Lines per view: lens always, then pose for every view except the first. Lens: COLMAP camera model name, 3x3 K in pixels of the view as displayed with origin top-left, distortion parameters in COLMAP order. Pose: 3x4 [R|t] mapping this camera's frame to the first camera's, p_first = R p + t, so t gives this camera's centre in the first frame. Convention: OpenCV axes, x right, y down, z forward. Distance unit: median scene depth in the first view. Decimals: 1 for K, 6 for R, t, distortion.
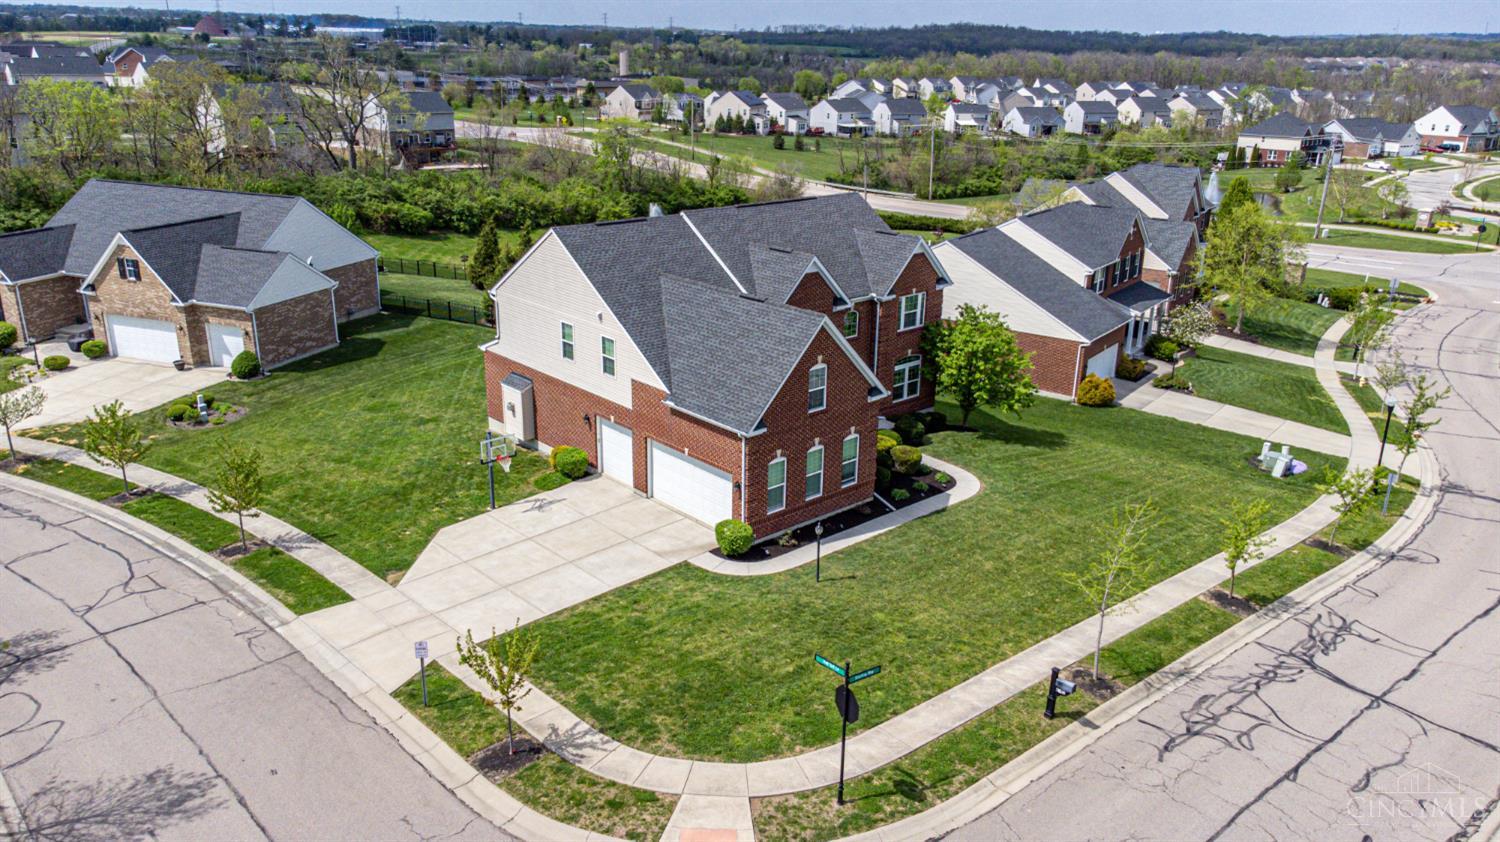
lens RADIAL K [[1117.4, 0, 756.6], [0, 1117.4, 419.7], [0, 0, 1]] dist [0.006945, 0.083858]
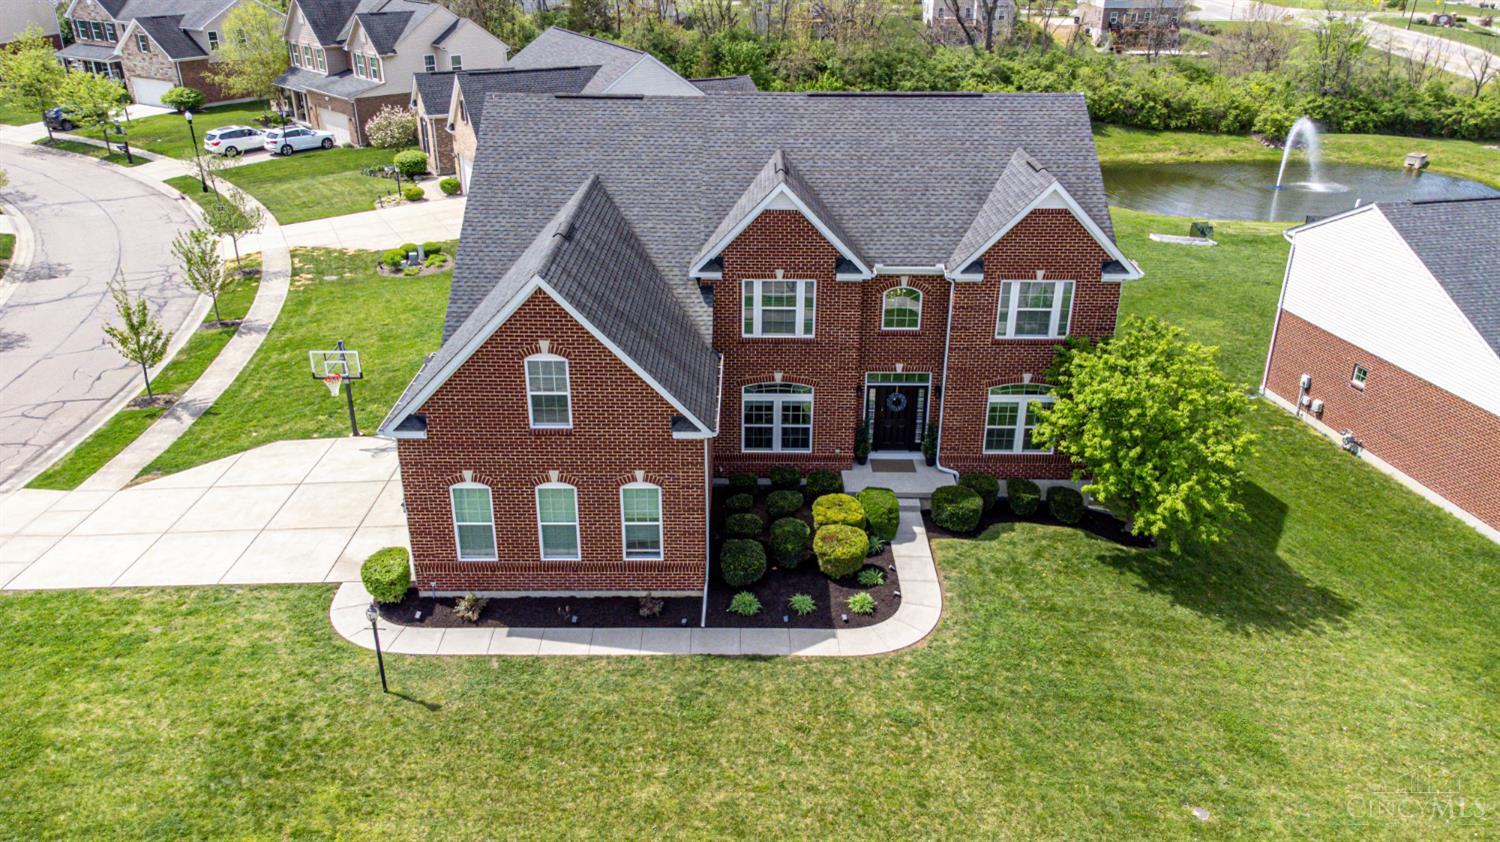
lens RADIAL K [[1110.7, 0, 757.2], [0, 1110.7, 421.7], [0, 0, 1]] dist [0.045380, -0.001340]
pose [[0.742964, 0.269996, -0.612460, 0.427761], [-0.211685, 0.962848, 0.167669, -0.115262], [0.634976, 0.005076, 0.772515, 0.503000]]
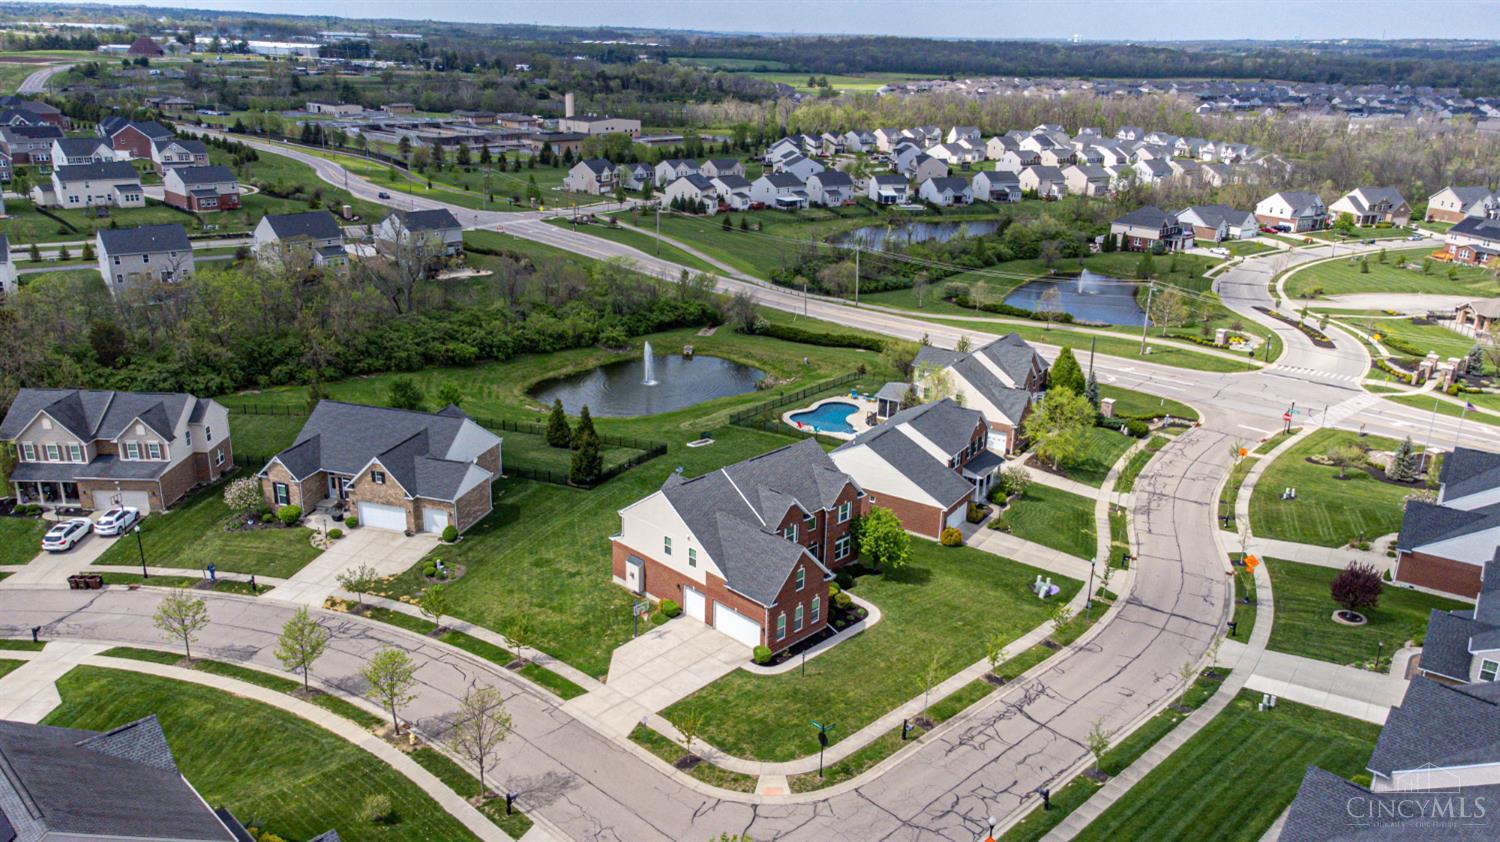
lens RADIAL K [[1110.7, 0, 757.2], [0, 1110.7, 421.7], [0, 0, 1]] dist [0.045380, -0.001340]
pose [[0.998079, -0.014226, 0.060301, -0.121098], [0.013927, 0.999889, 0.005381, -0.278060], [-0.060370, -0.004531, 0.998166, -0.878679]]
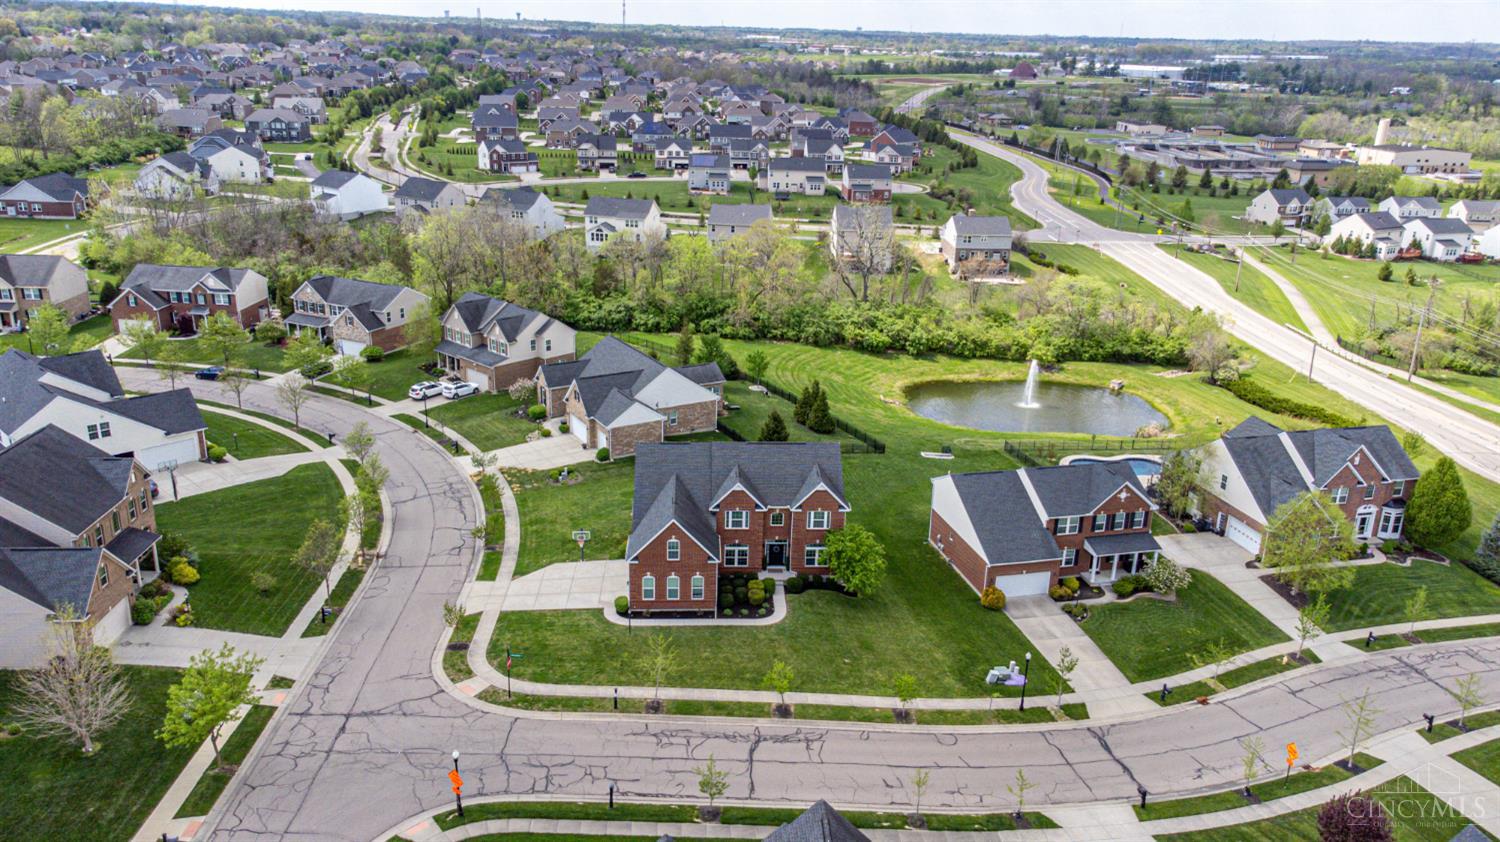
lens RADIAL K [[1110.7, 0, 757.2], [0, 1110.7, 421.7], [0, 0, 1]] dist [0.045380, -0.001340]
pose [[0.774874, 0.209927, -0.596239, 1.171563], [-0.217213, 0.974234, 0.060722, -0.362237], [0.593624, 0.082459, 0.800507, -0.534692]]
